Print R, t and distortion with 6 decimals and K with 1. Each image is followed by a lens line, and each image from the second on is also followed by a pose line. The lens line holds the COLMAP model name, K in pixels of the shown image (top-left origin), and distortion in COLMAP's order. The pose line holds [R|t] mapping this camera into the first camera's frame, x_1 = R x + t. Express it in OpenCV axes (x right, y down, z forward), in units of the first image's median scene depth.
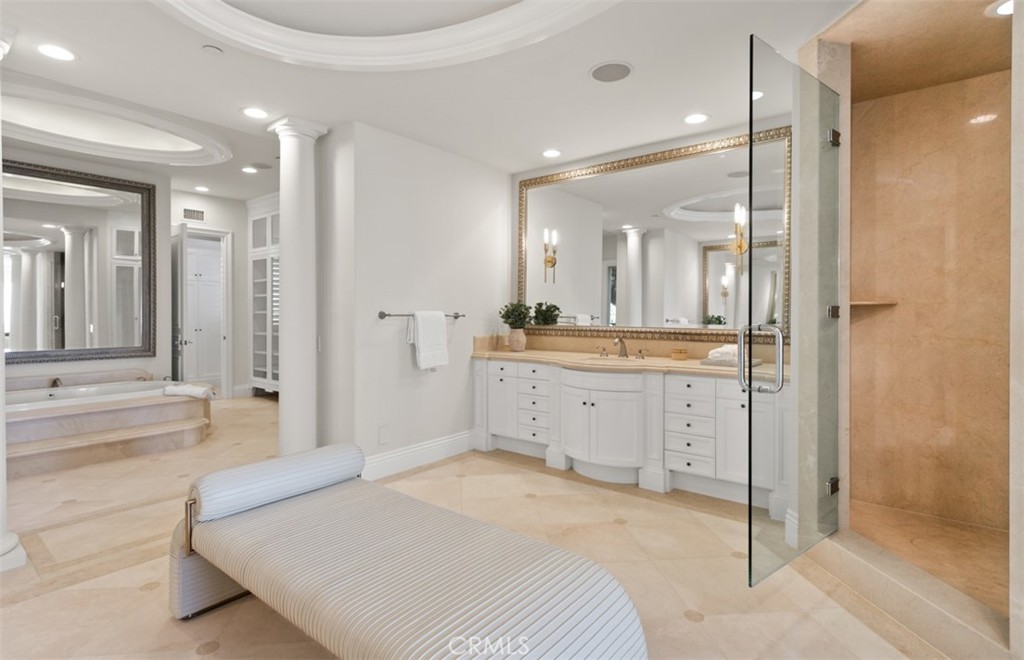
lens RADIAL K [[511.2, 0, 511.8], [0, 511.2, 321.1], [0, 0, 1]] dist [-0.006231, -0.000079]
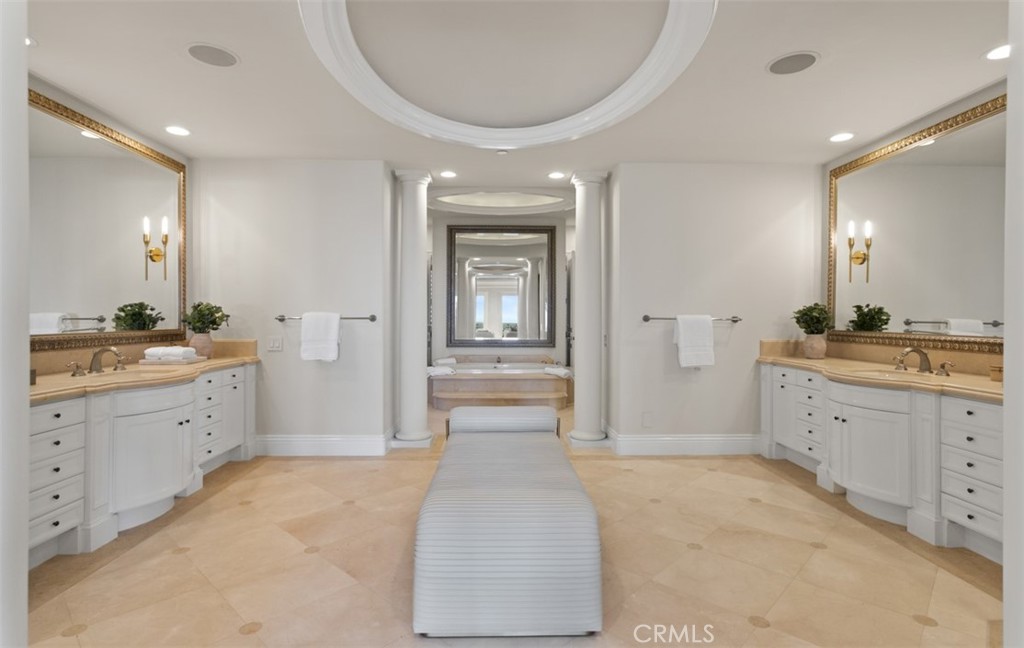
lens RADIAL K [[509.2, 0, 512.2], [0, 509.2, 322.1], [0, 0, 1]] dist [-0.001539, 0.000275]
pose [[0.649326, 0.009604, -0.760450, 0.369181], [-0.015661, 0.999877, -0.000744, 0.002664], [0.760349, 0.012393, 0.649396, -0.005377]]
